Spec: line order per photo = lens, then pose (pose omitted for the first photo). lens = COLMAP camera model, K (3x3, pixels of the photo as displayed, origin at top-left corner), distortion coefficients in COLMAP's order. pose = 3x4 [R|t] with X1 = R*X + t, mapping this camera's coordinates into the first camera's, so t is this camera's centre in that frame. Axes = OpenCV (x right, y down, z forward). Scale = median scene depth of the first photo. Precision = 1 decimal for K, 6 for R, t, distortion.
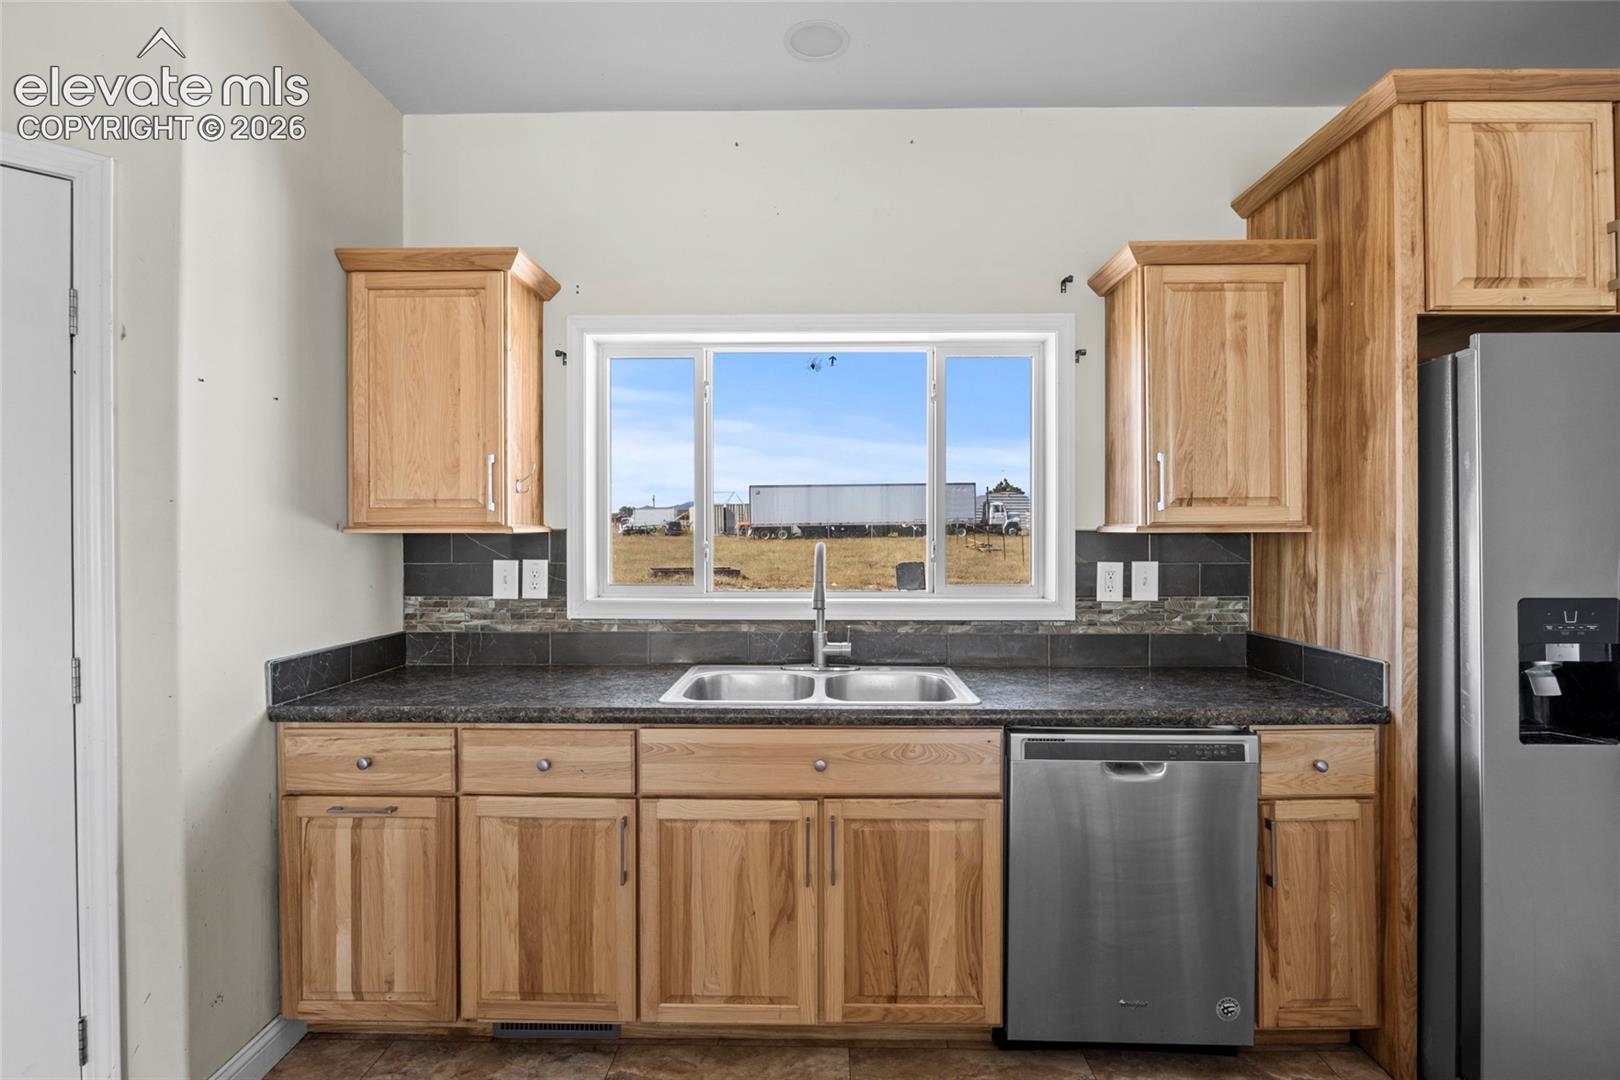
lens RADIAL K [[775.2, 0, 810.8], [0, 775.2, 534.7], [0, 0, 1]] dist [-0.014041, 0.000137]
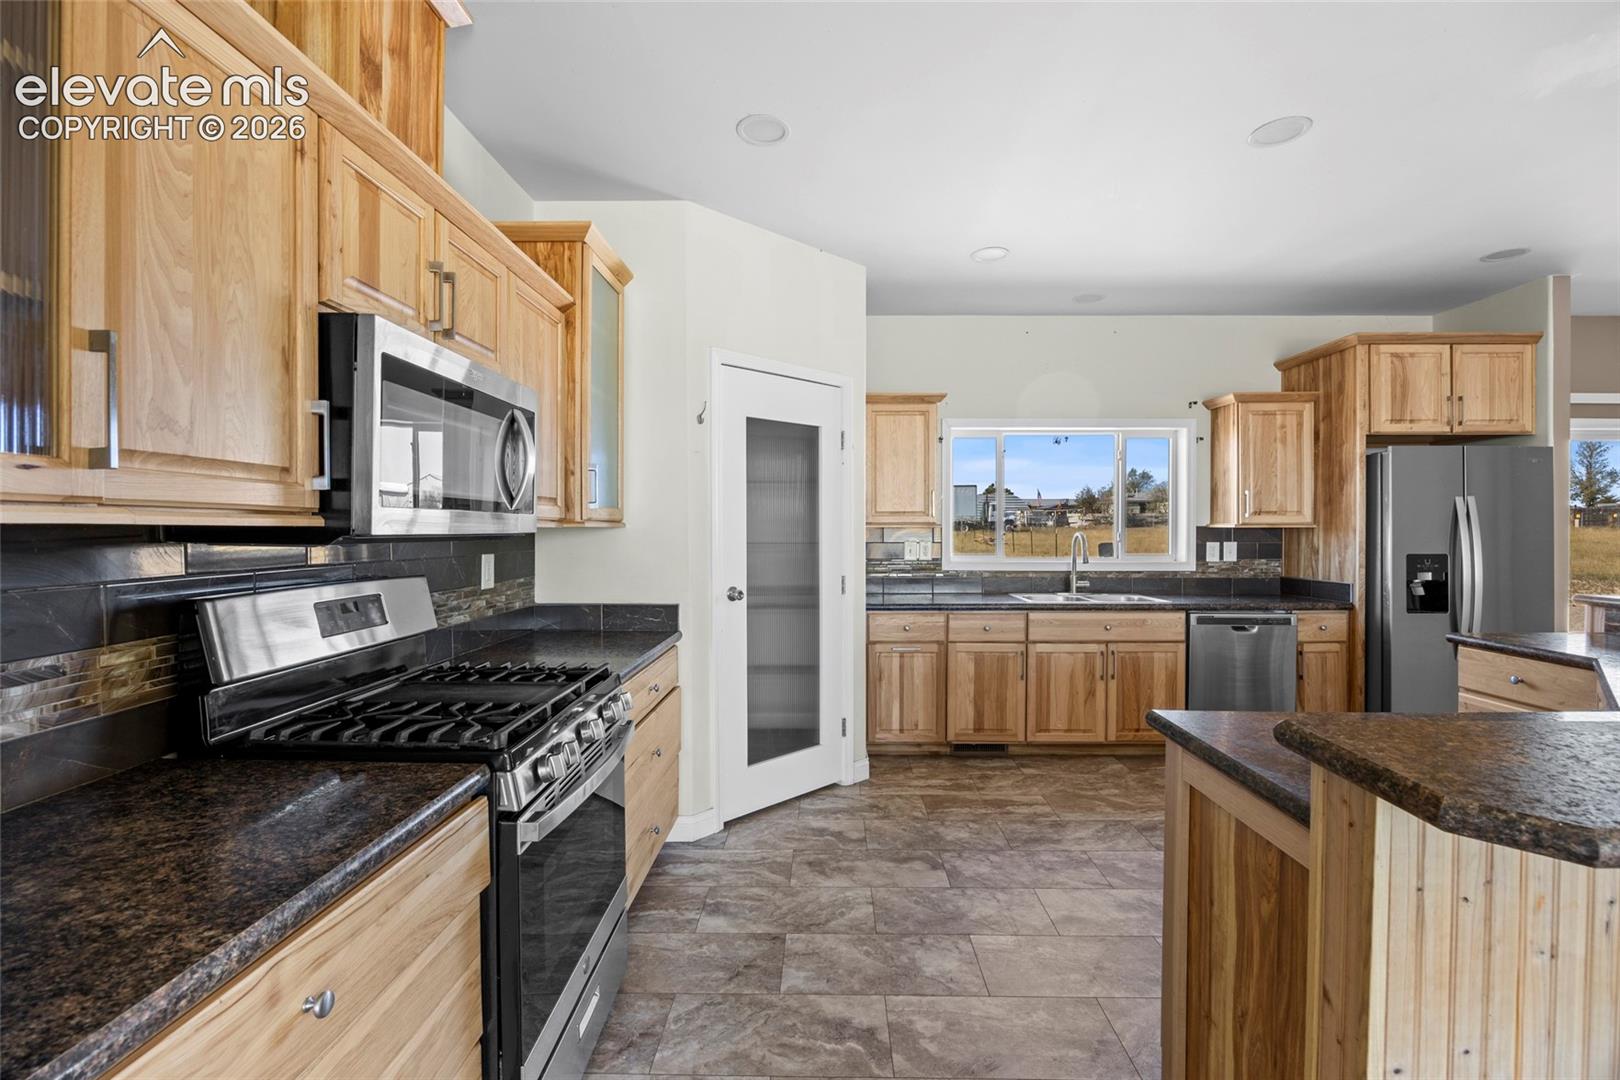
lens RADIAL K [[704.7, 0, 813.1], [0, 704.7, 535.6], [0, 0, 1]] dist [-0.013613, -0.000032]
pose [[0.999999, 0.000455, 0.001468, -0.797172], [-0.000465, 0.999975, 0.007058, 0.007435], [-0.001465, -0.007059, 0.999974, -1.001626]]
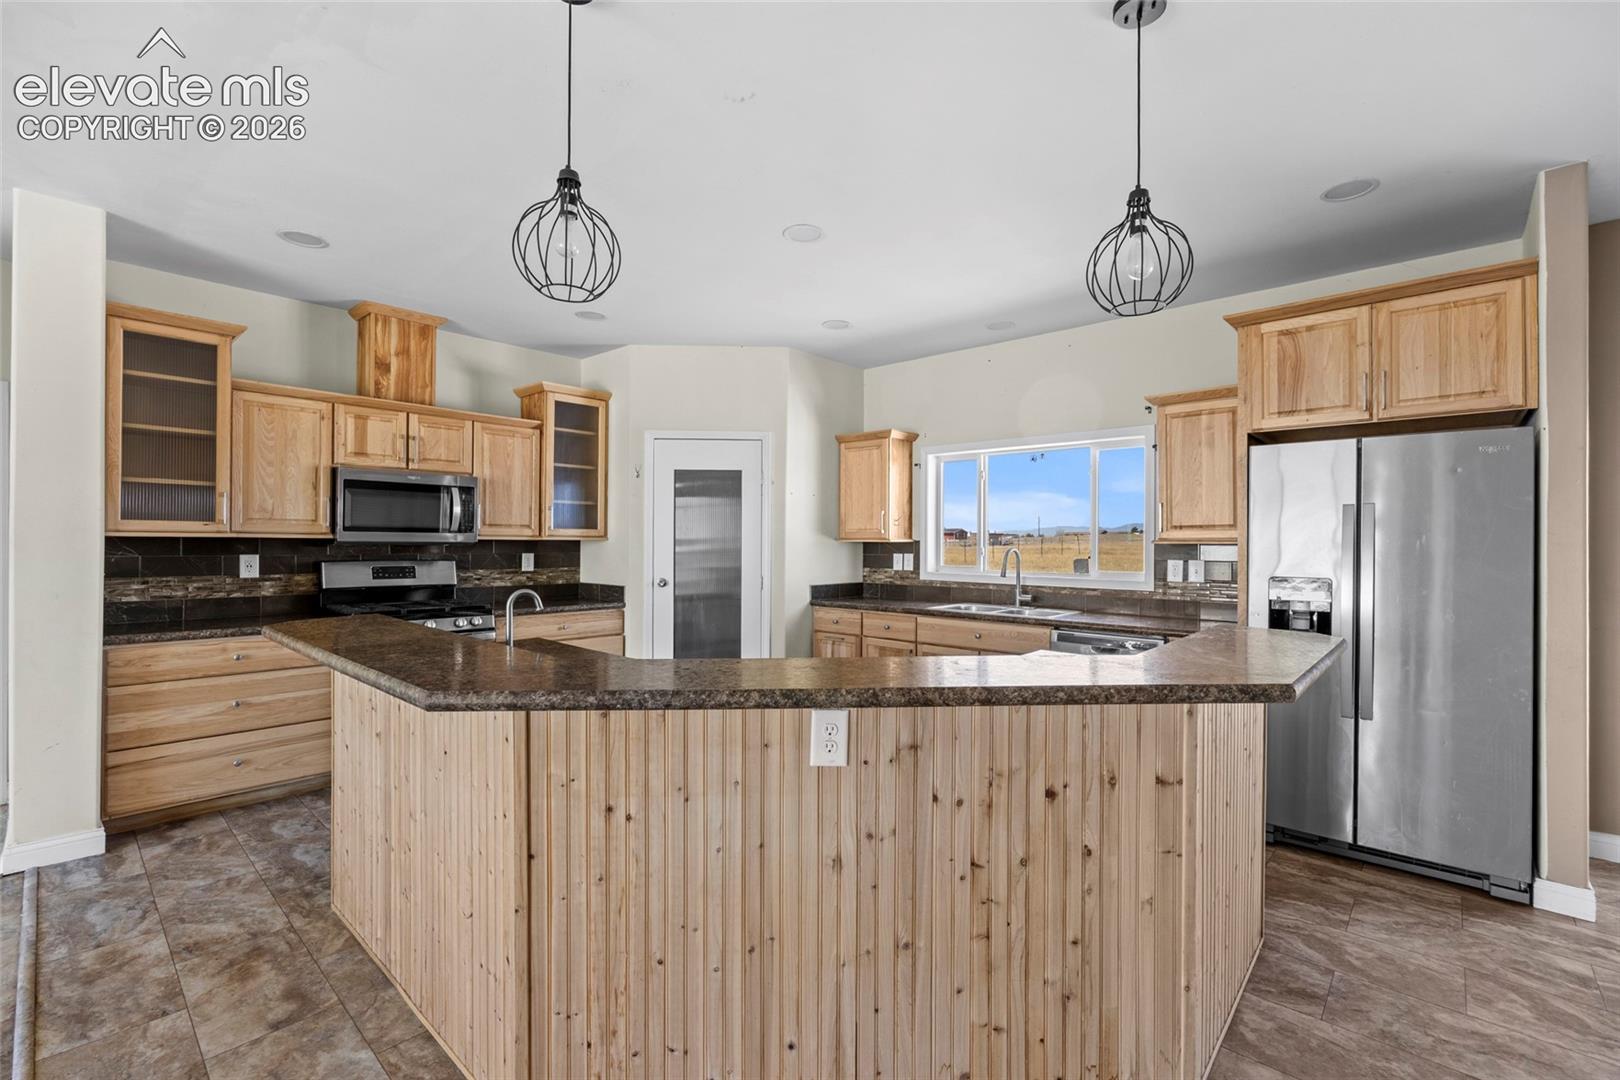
lens RADIAL K [[700.4, 0, 815.1], [0, 700.4, 540.5], [0, 0, 1]] dist [-0.003567, 0.000111]
pose [[0.755721, 0.004682, -0.654877, 0.992851], [-0.009480, 0.999948, -0.003791, 0.004859], [0.654825, 0.009074, 0.755726, -0.948430]]
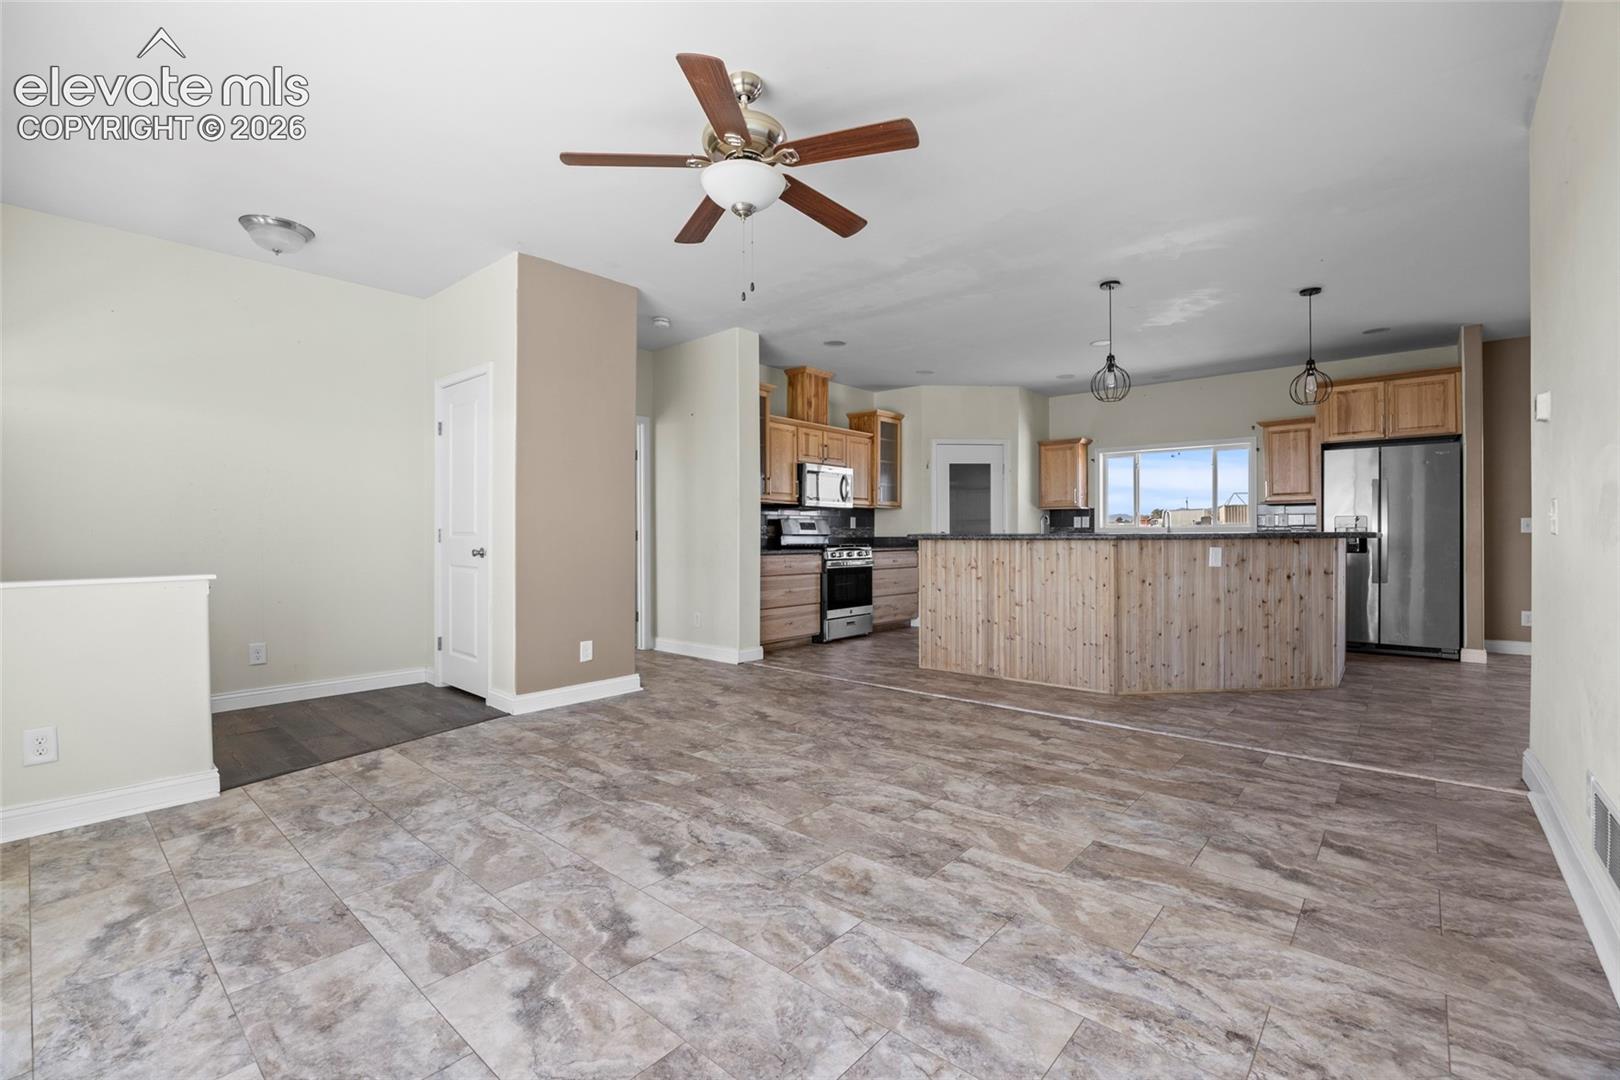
lens RADIAL K [[704.7, 0, 813.1], [0, 704.7, 535.6], [0, 0, 1]] dist [-0.013613, -0.000032]
pose [[0.768070, 0.000852, -0.640365, 0.947105], [-0.001280, 0.999999, -0.000206, 0.152331], [0.640364, 0.000978, 0.768071, -2.879531]]
